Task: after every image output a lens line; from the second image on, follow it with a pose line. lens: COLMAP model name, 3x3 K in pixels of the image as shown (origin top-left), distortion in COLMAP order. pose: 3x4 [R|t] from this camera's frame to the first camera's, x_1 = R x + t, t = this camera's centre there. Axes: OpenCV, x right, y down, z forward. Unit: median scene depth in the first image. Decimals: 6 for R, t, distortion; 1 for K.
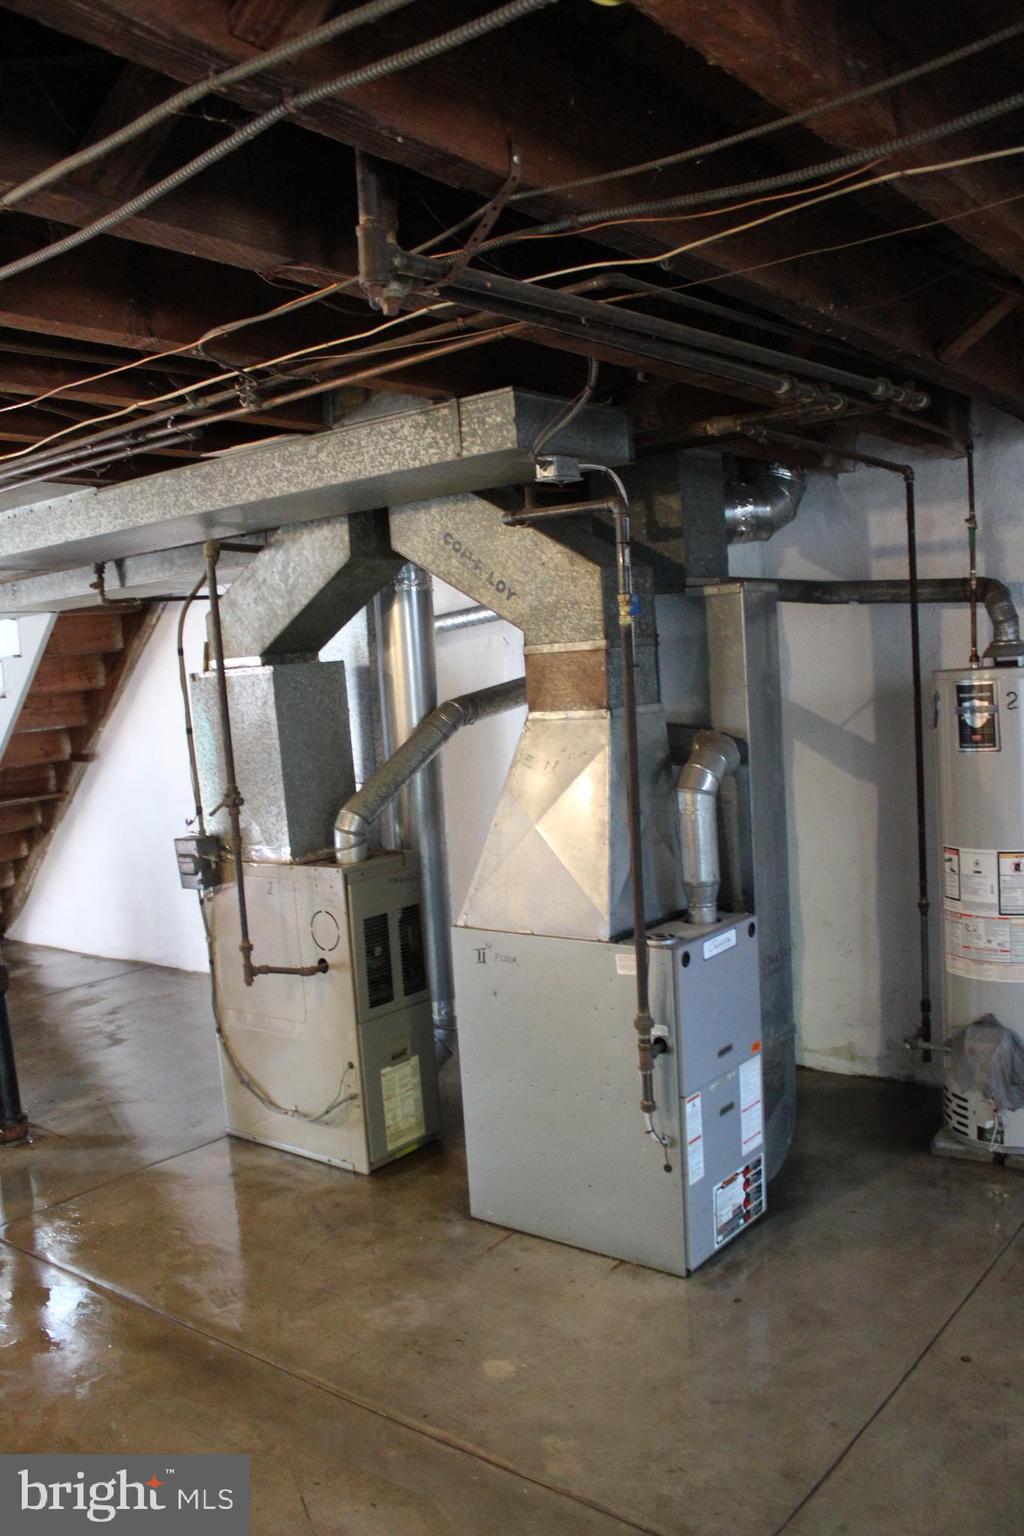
lens RADIAL K [[1267.6, 0, 493.4], [0, 1267.6, 769.0], [0, 0, 1]] dist [-0.167232, 0.139417]
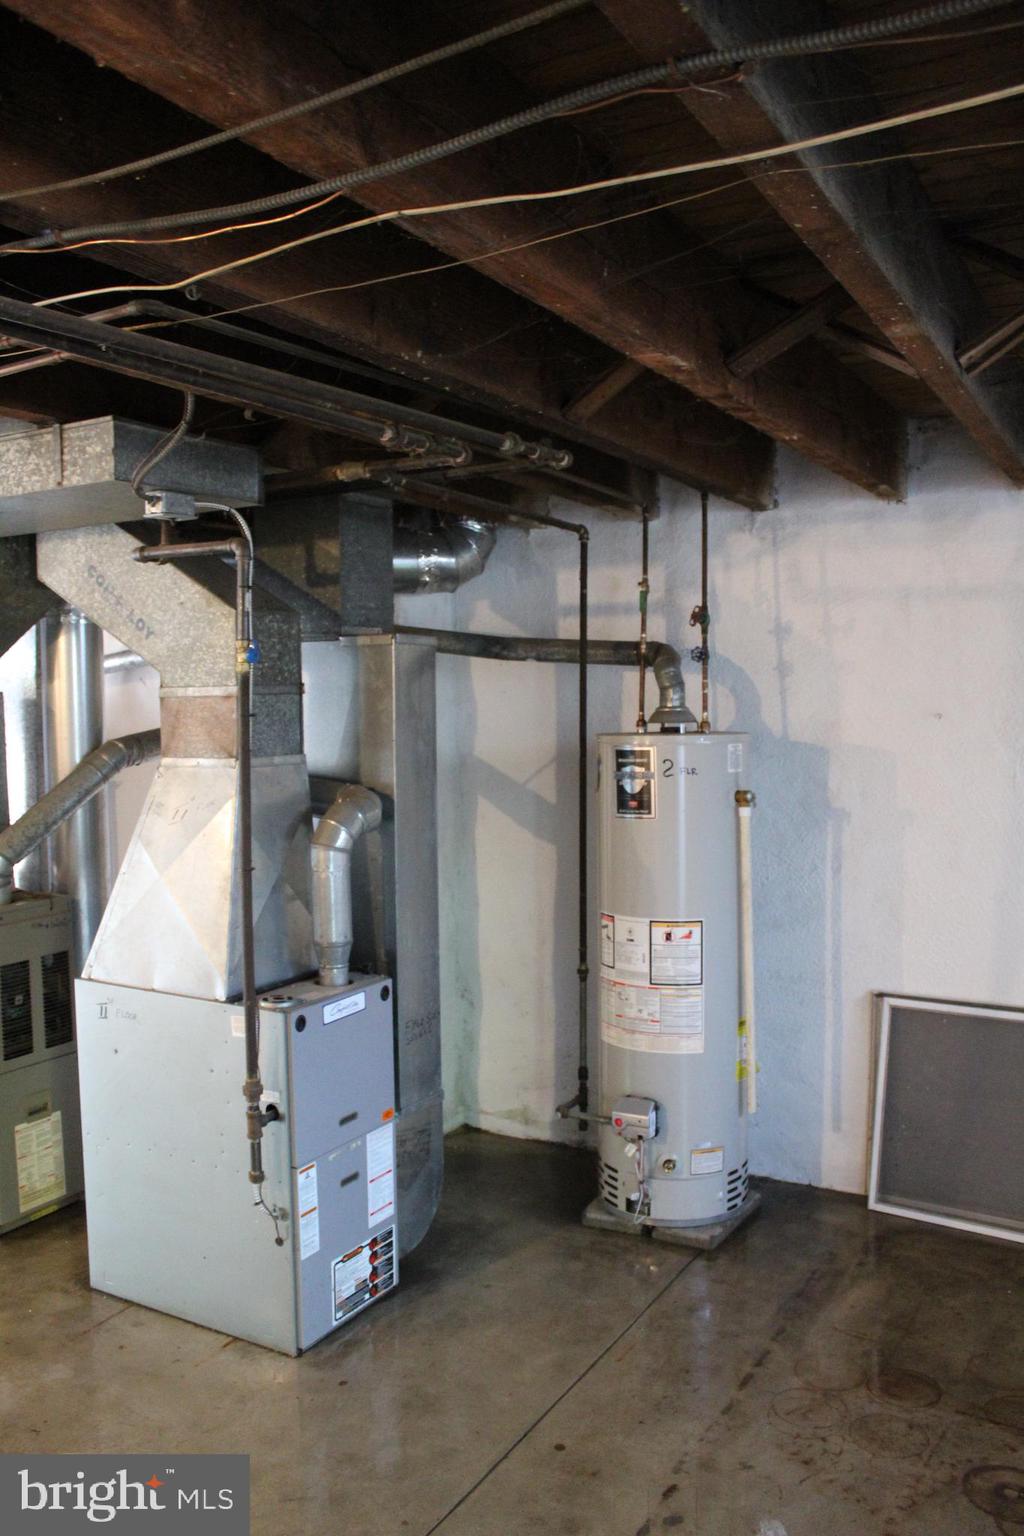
lens RADIAL K [[1267.6, 0, 493.4], [0, 1267.6, 769.0], [0, 0, 1]] dist [-0.167232, 0.139417]
pose [[0.985737, 0.047471, 0.161458, 0.122427], [-0.042275, 0.998476, -0.035468, -0.013154], [-0.162895, 0.028136, 0.986242, 0.026971]]
